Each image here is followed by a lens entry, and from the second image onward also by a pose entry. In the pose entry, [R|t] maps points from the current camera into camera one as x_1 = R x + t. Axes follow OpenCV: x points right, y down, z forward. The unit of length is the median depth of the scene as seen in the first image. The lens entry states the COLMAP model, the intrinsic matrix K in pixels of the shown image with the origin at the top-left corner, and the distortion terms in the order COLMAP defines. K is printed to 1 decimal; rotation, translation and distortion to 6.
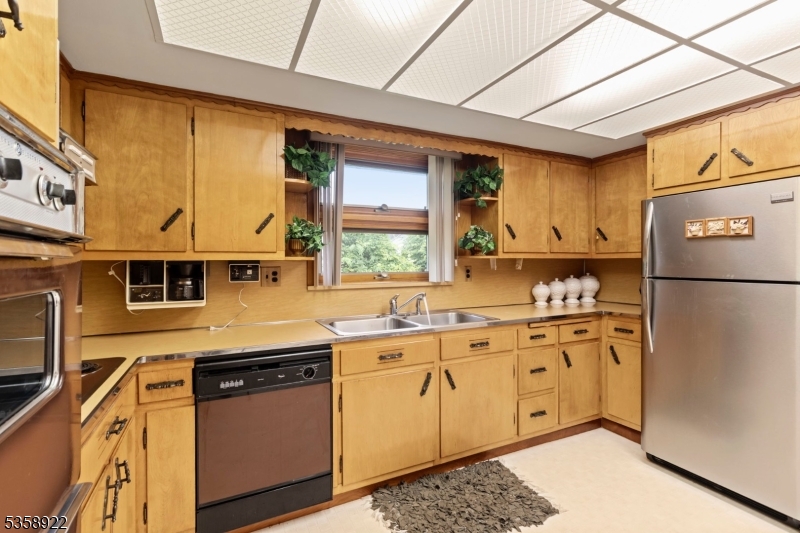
lens RADIAL K [[372.8, 0, 401.2], [0, 372.8, 264.4], [0, 0, 1]] dist [0.003136, 0.000528]
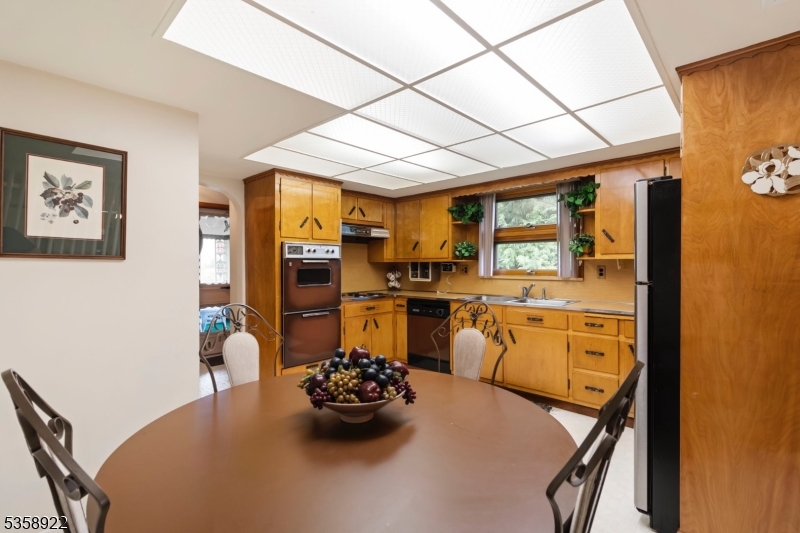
lens RADIAL K [[372.8, 0, 395.1], [0, 372.8, 268.1], [0, 0, 1]] dist [0.003136, 0.000528]
pose [[0.344771, 0.015250, -0.938563, 1.474806], [-0.002917, 0.999881, 0.015175, -0.005488], [0.938682, -0.002494, 0.344774, -0.014679]]
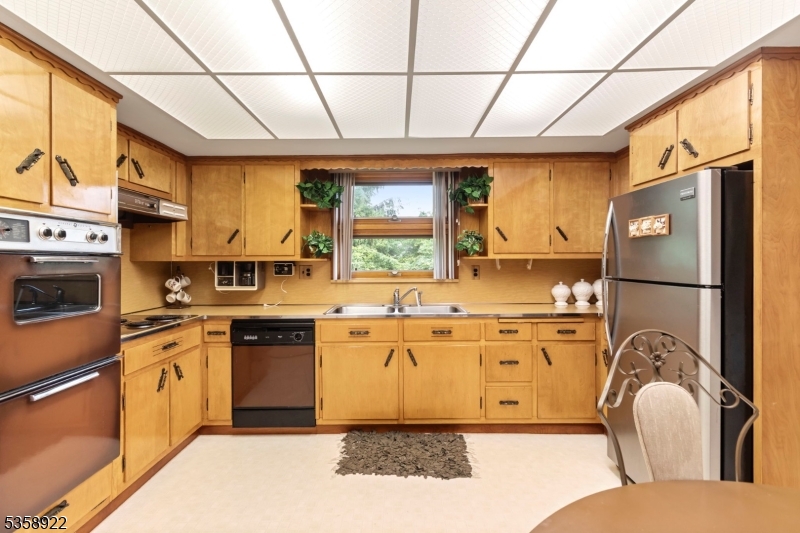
lens RADIAL K [[372.8, 0, 399.3], [0, 372.8, 264.9], [0, 0, 1]] dist [0.003136, 0.000528]
pose [[0.896518, 0.005541, -0.442972, 0.651860], [-0.003325, 0.999978, 0.005779, -0.005065], [0.442995, -0.003708, 0.896517, -0.128193]]
